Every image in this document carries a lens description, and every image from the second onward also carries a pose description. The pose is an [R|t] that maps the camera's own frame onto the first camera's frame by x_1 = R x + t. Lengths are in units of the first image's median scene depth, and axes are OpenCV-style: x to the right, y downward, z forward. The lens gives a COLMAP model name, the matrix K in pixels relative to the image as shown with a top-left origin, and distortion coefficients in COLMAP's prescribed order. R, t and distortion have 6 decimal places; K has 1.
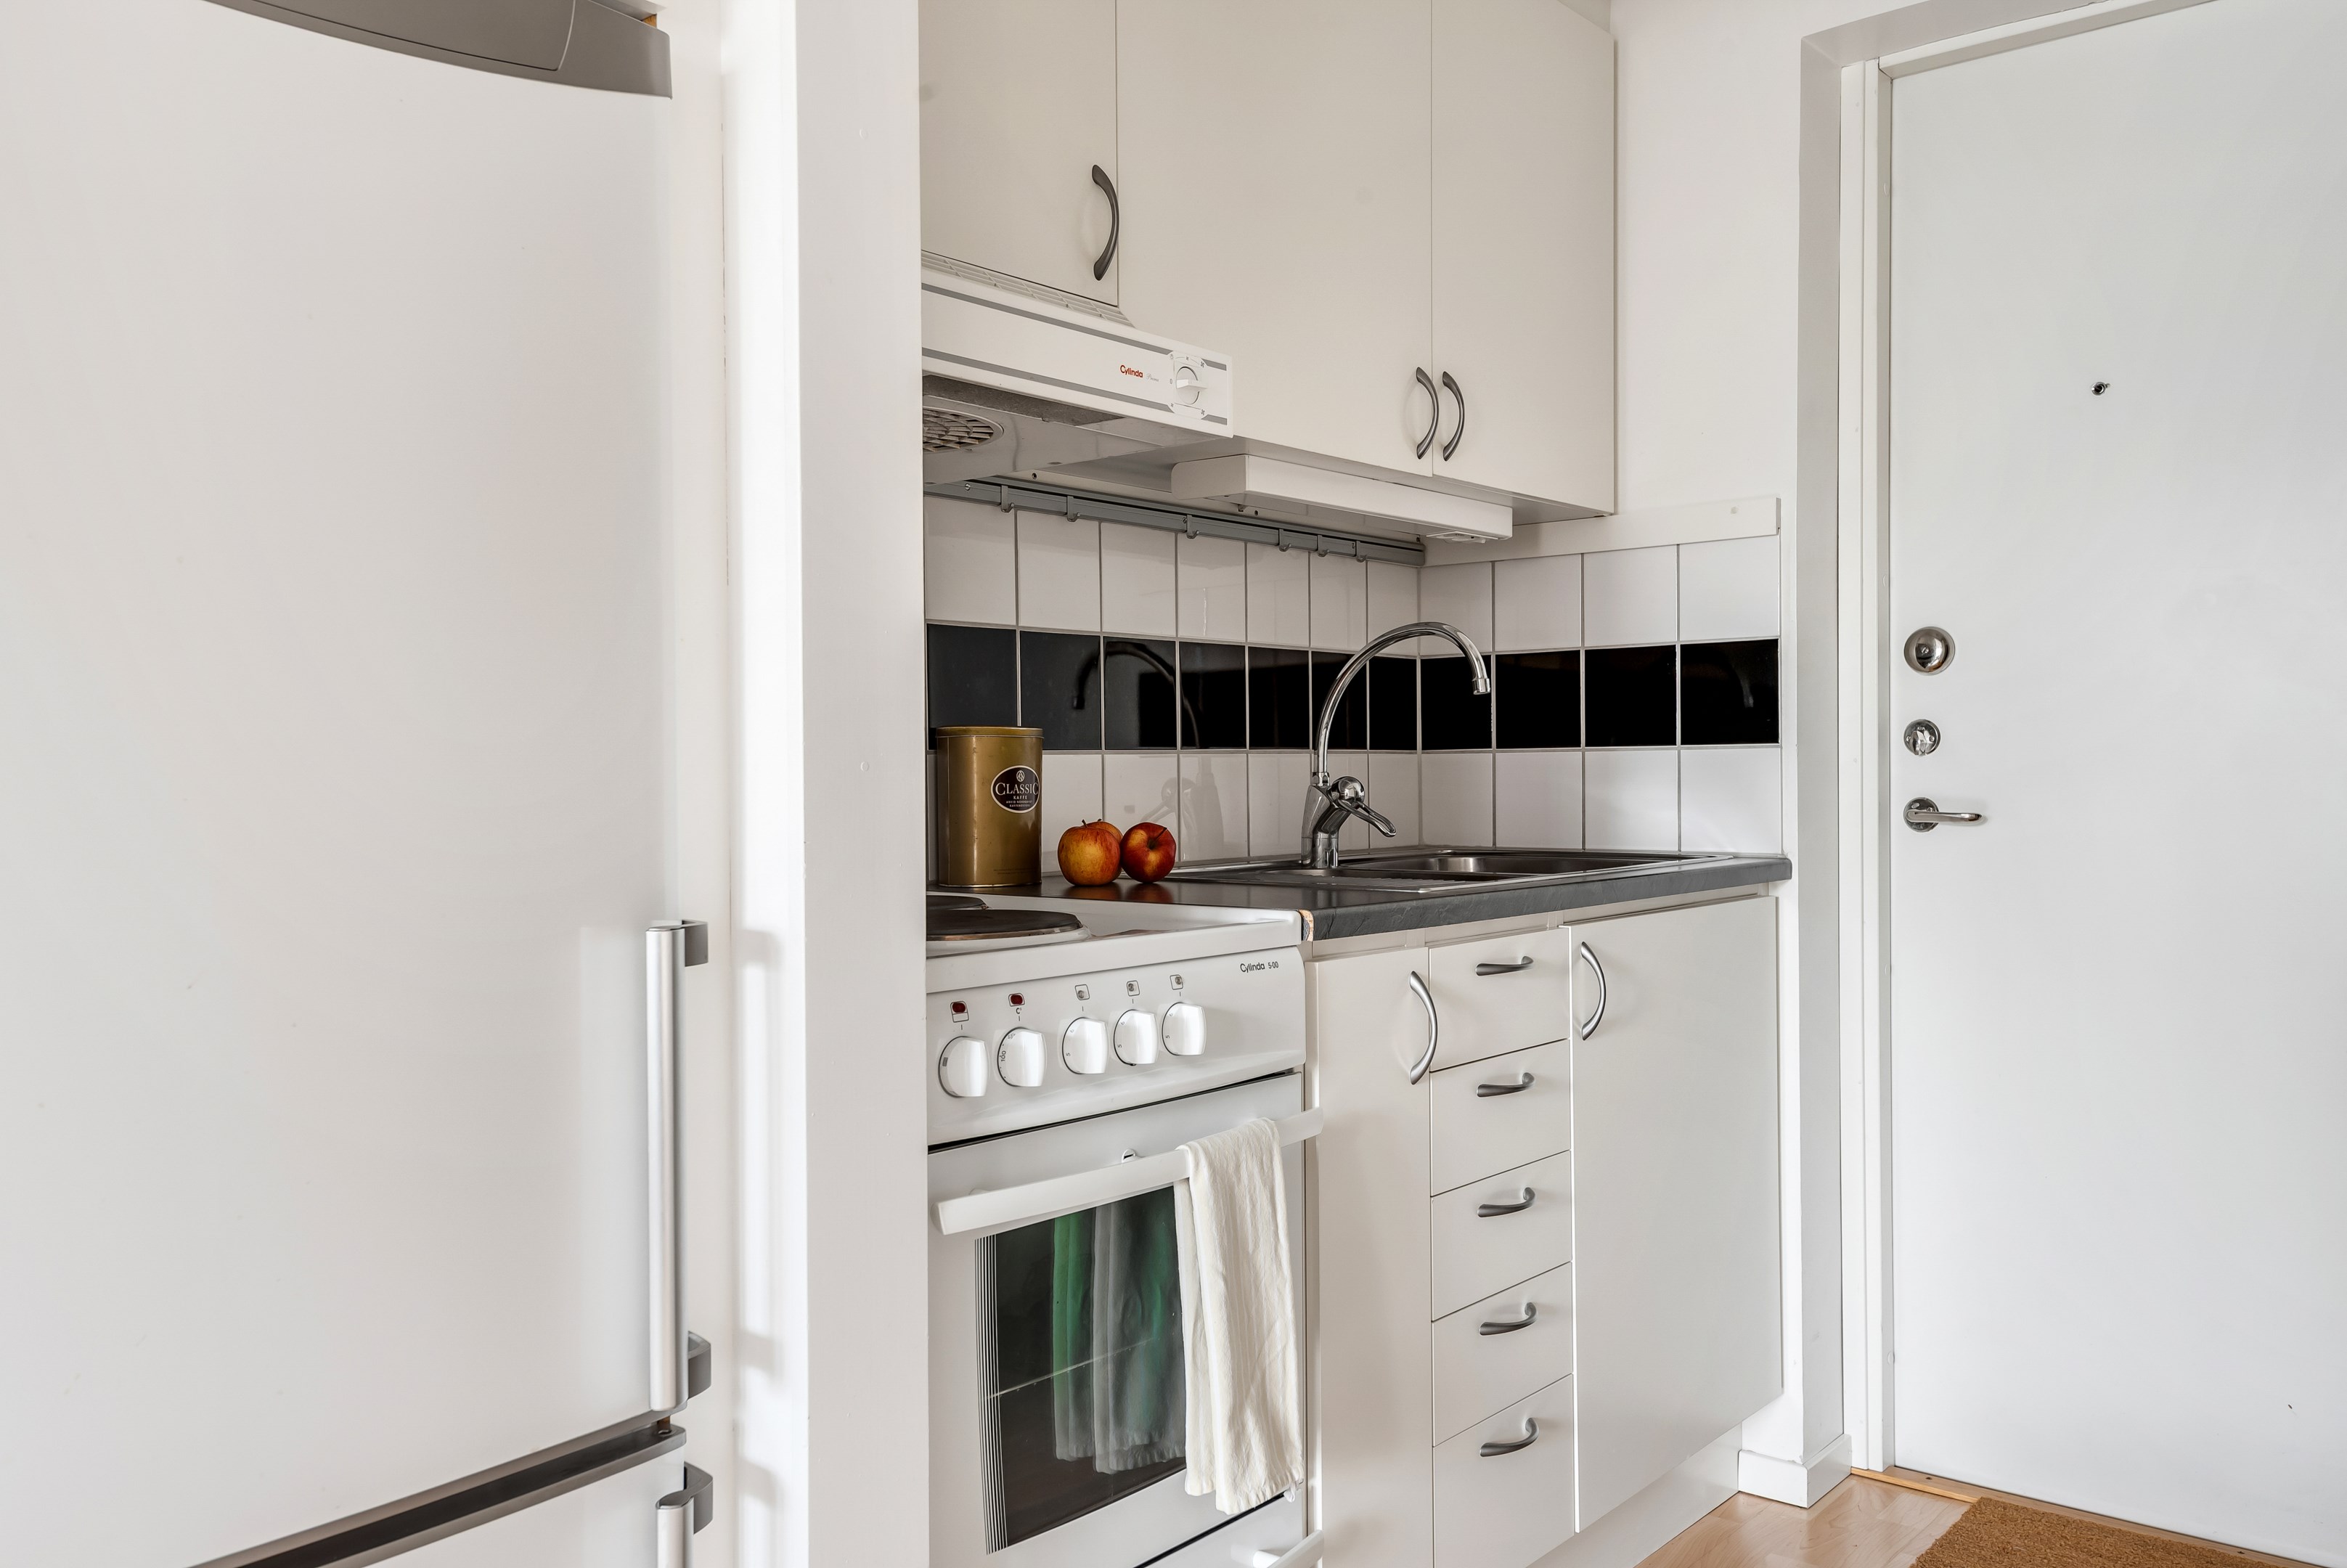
lens RADIAL K [[1859.6, 0, 1185.1], [0, 1859.6, 793.7], [0, 0, 1]] dist [0.044023, -0.004402]
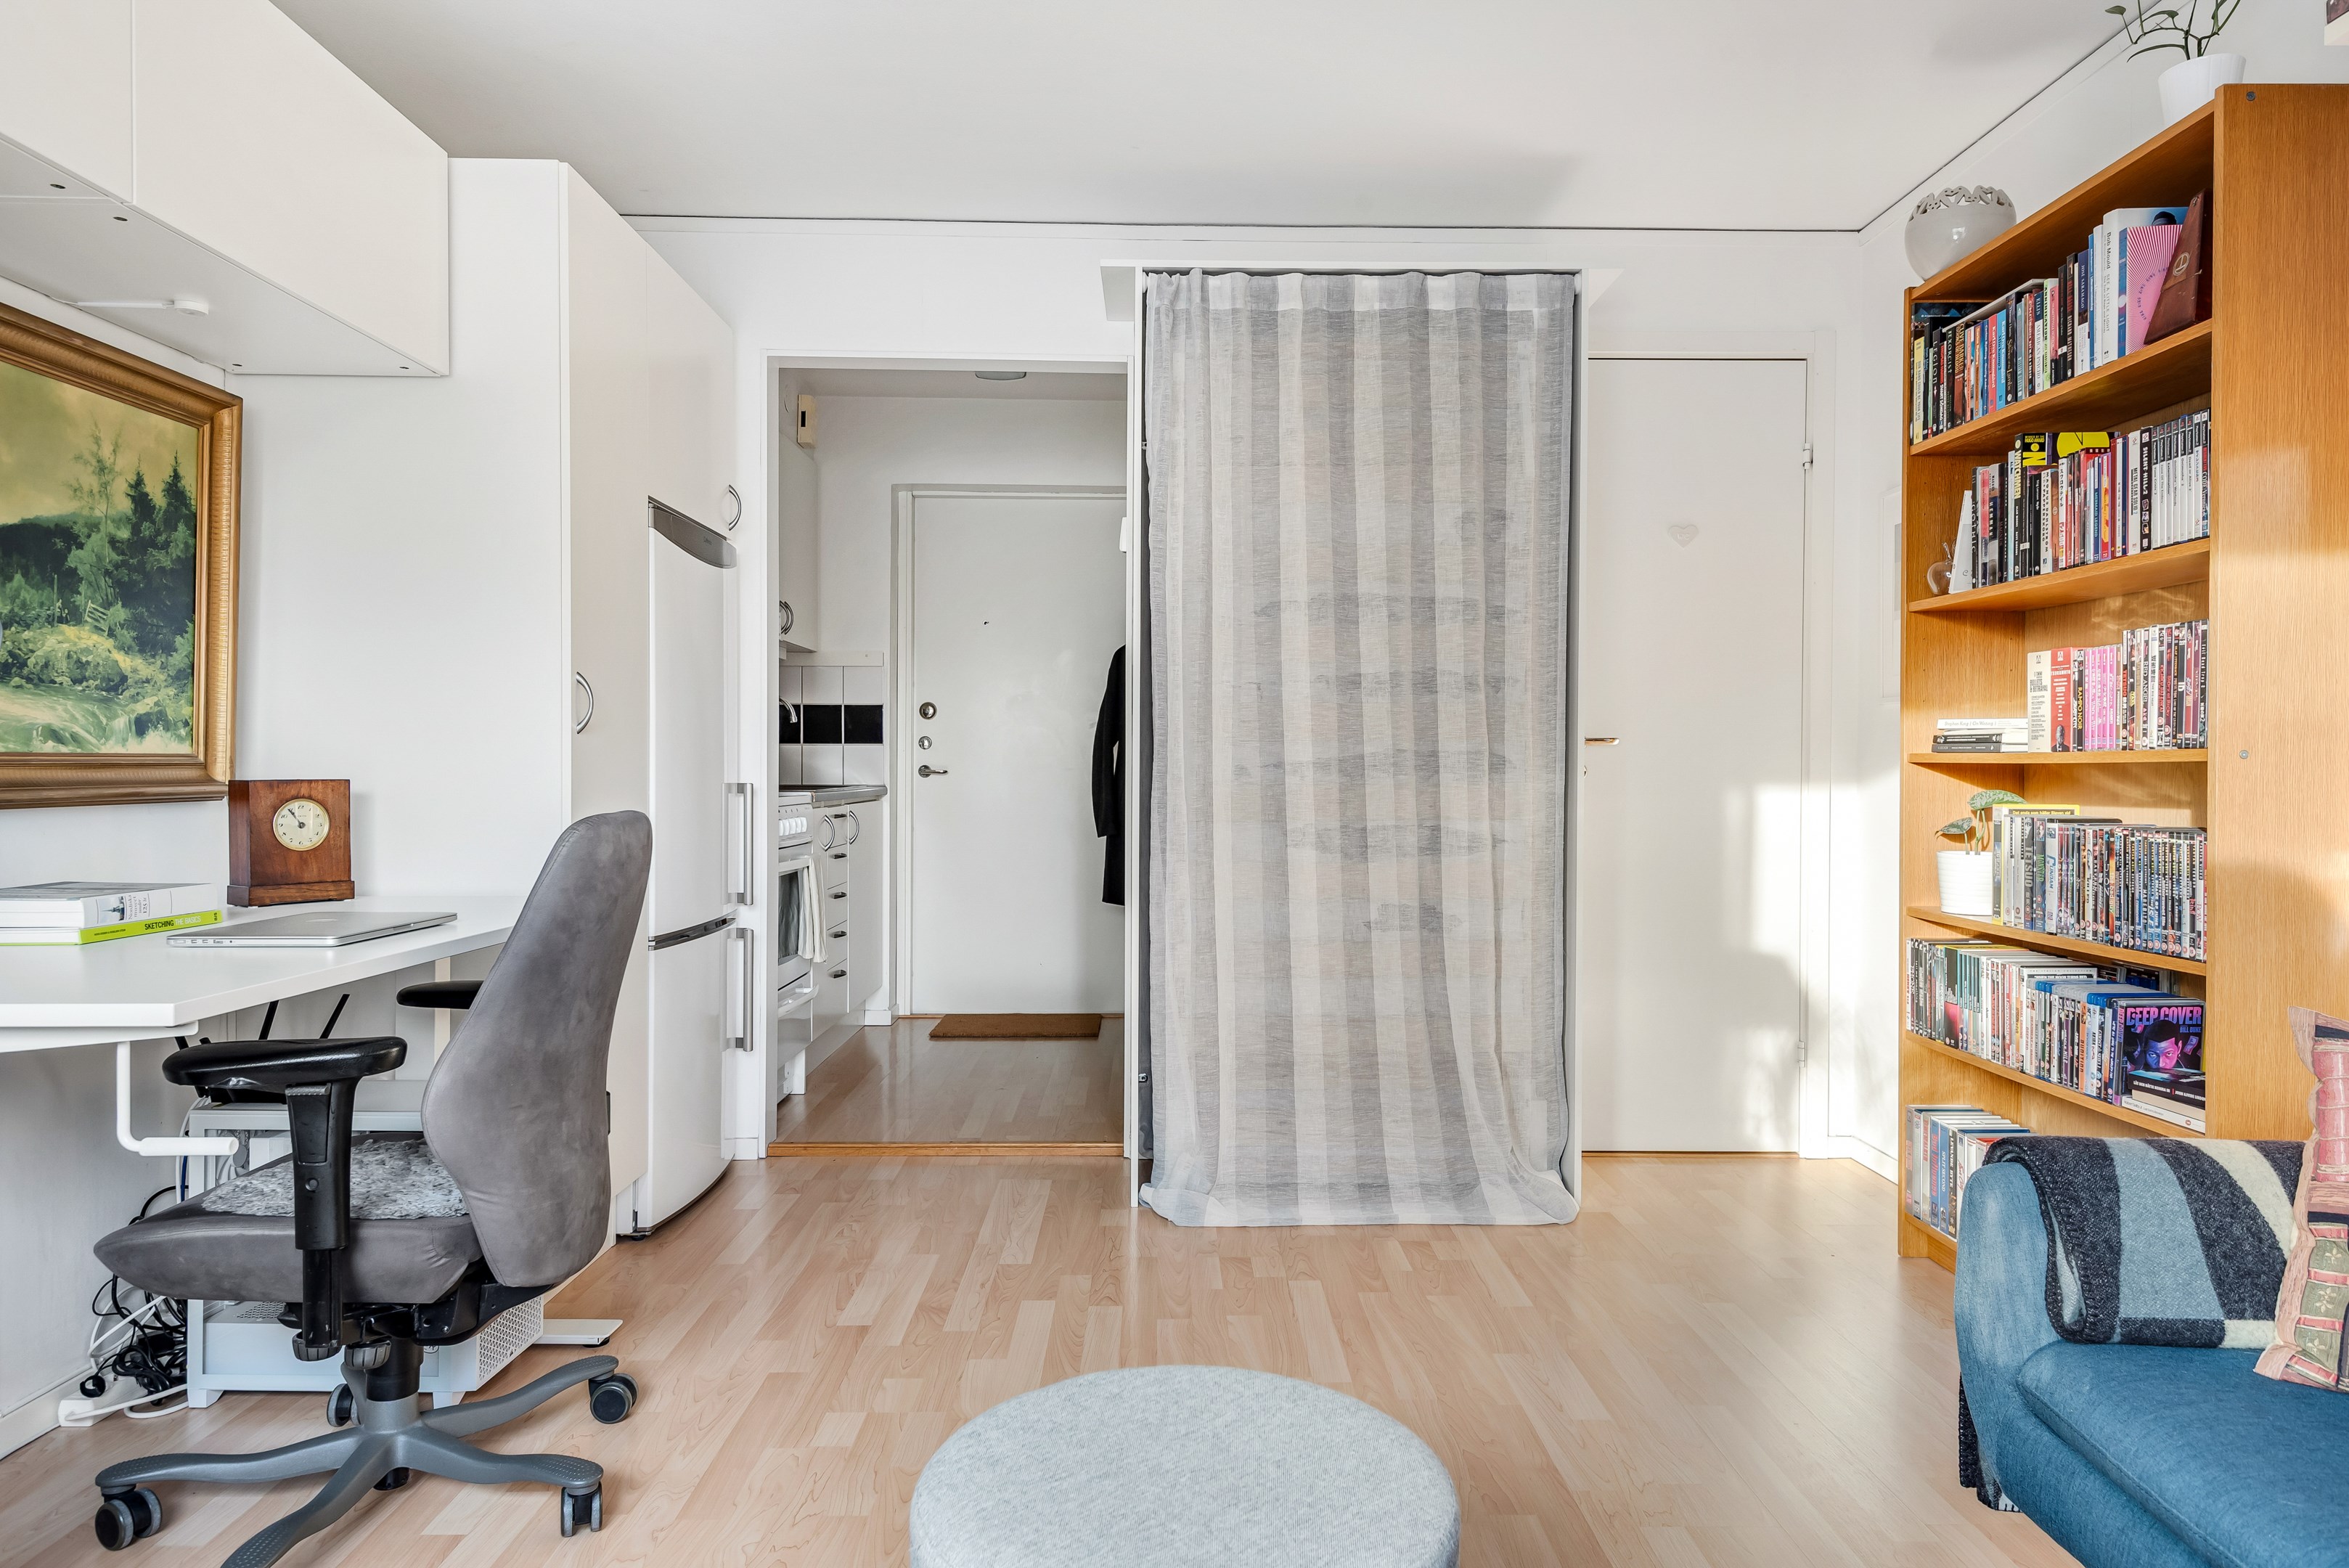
lens RADIAL K [[1272.9, 0, 1174.5], [0, 1272.9, 778.9], [0, 0, 1]] dist [0.020840, -0.007480]
pose [[0.761391, 0.000570, 0.648292, -0.544907], [0.001505, 0.999995, -0.002647, 0.028871], [-0.648291, 0.002991, 0.761387, -0.660233]]
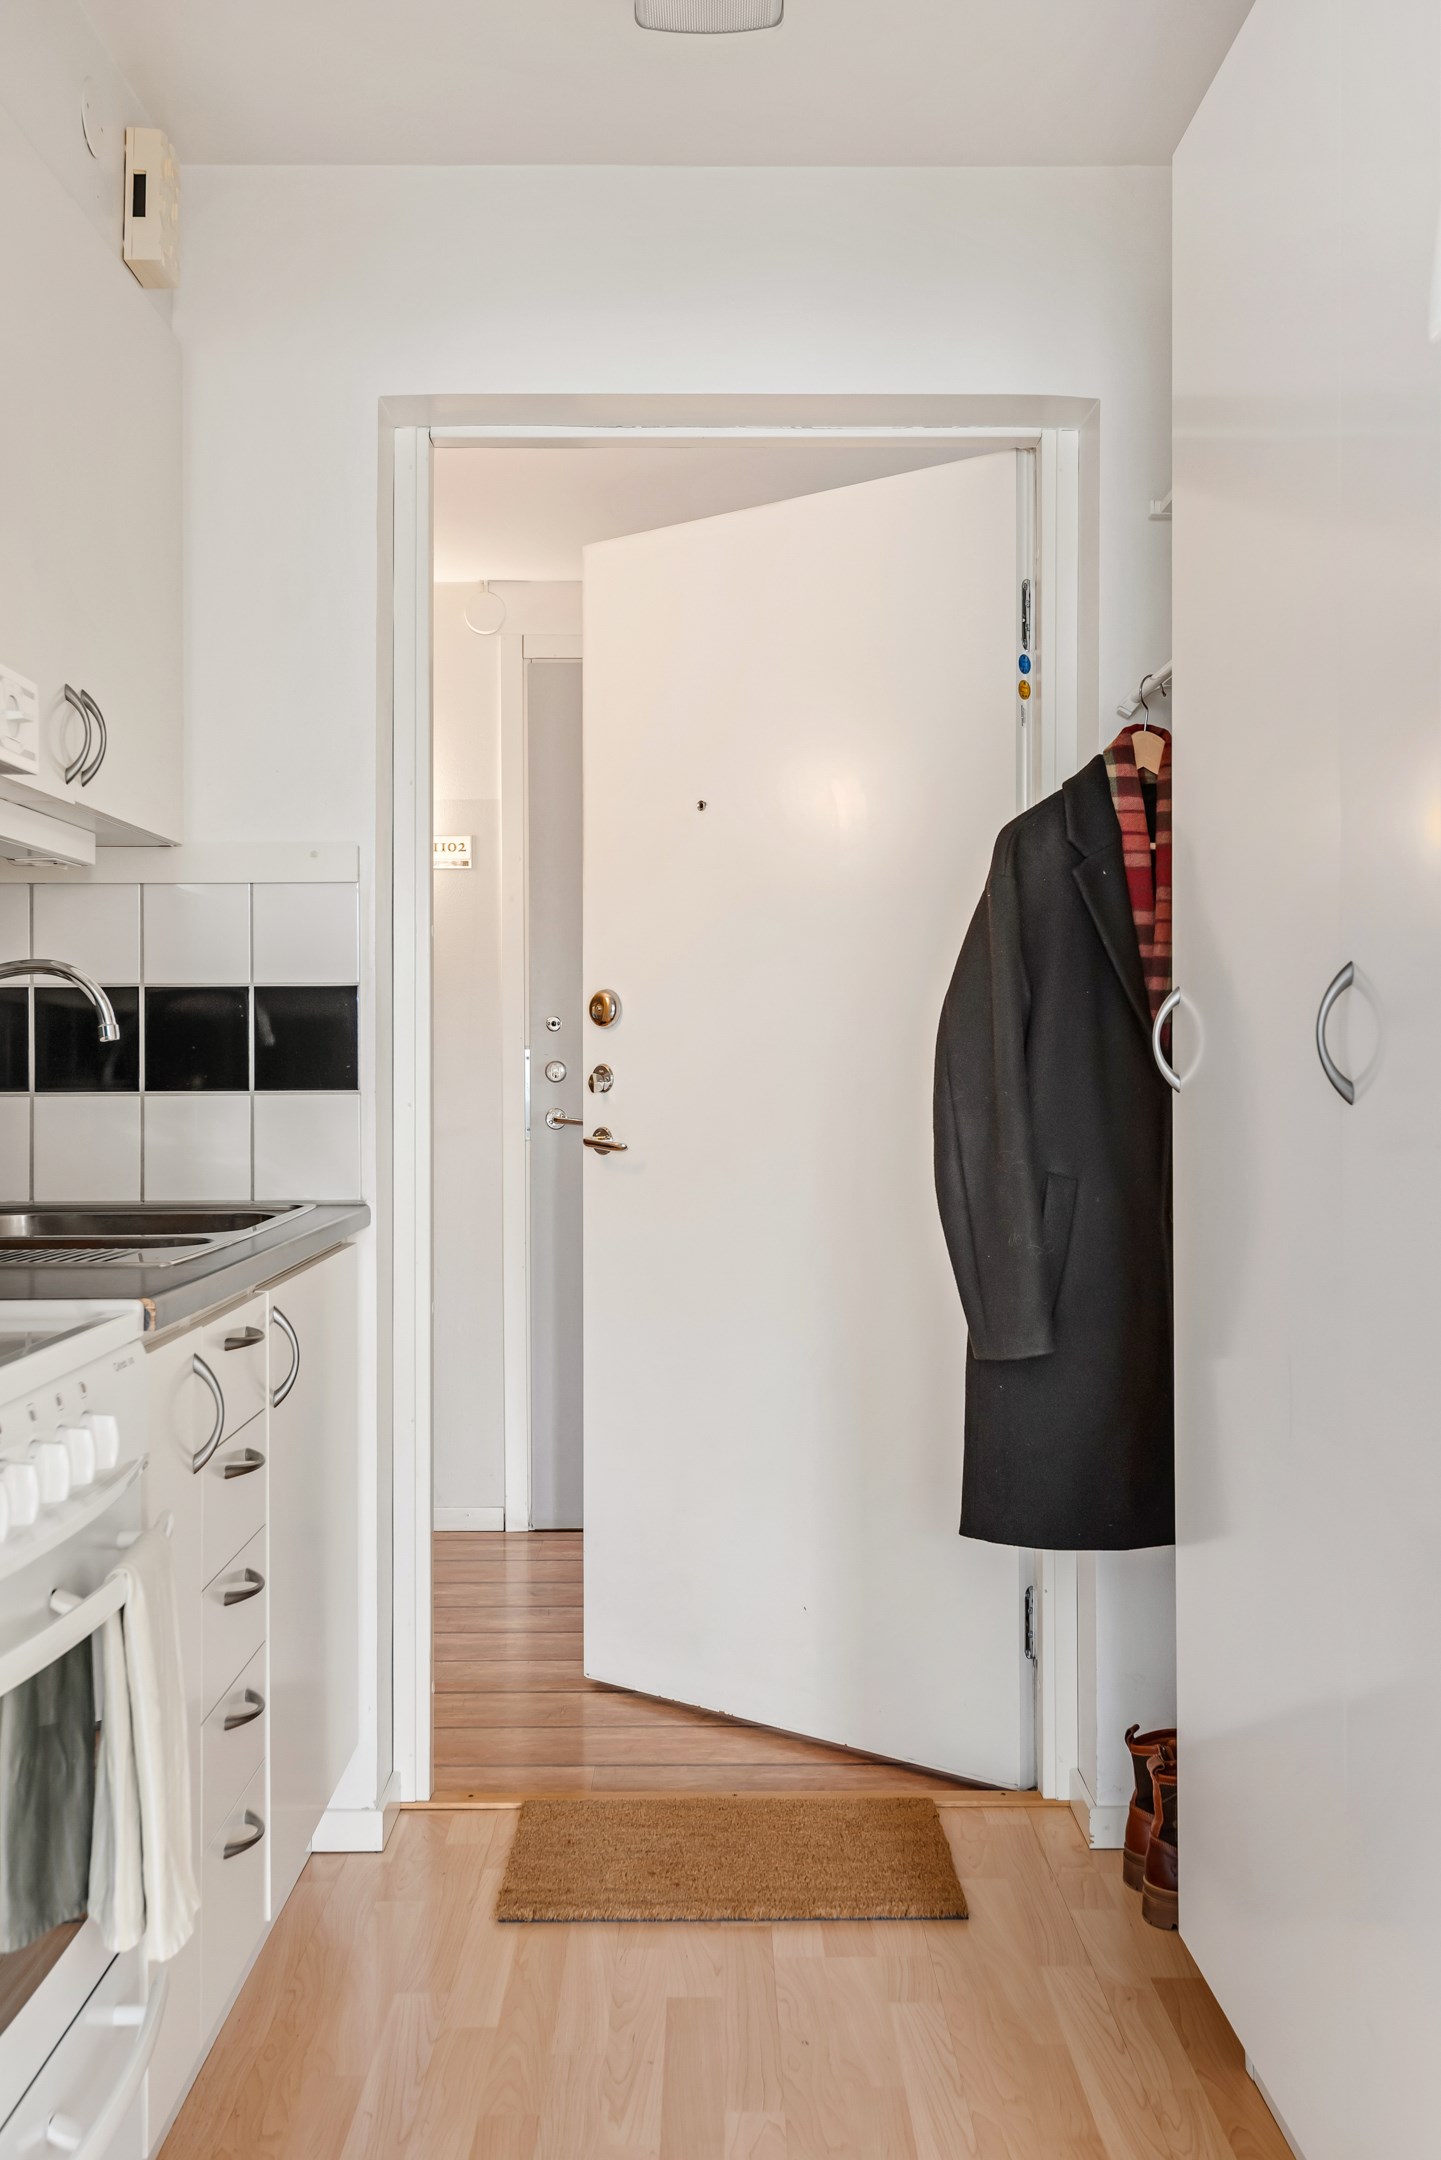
lens RADIAL K [[2079.8, 0, 719.6], [0, 2079.8, 1076.0], [0, 0, 1]] dist [0.046742, 0.000000]
pose [[0.781999, 0.002176, 0.623276, -0.224061], [0.004558, 0.999947, -0.009210, -0.023084], [-0.623263, 0.010043, 0.781948, 0.006116]]
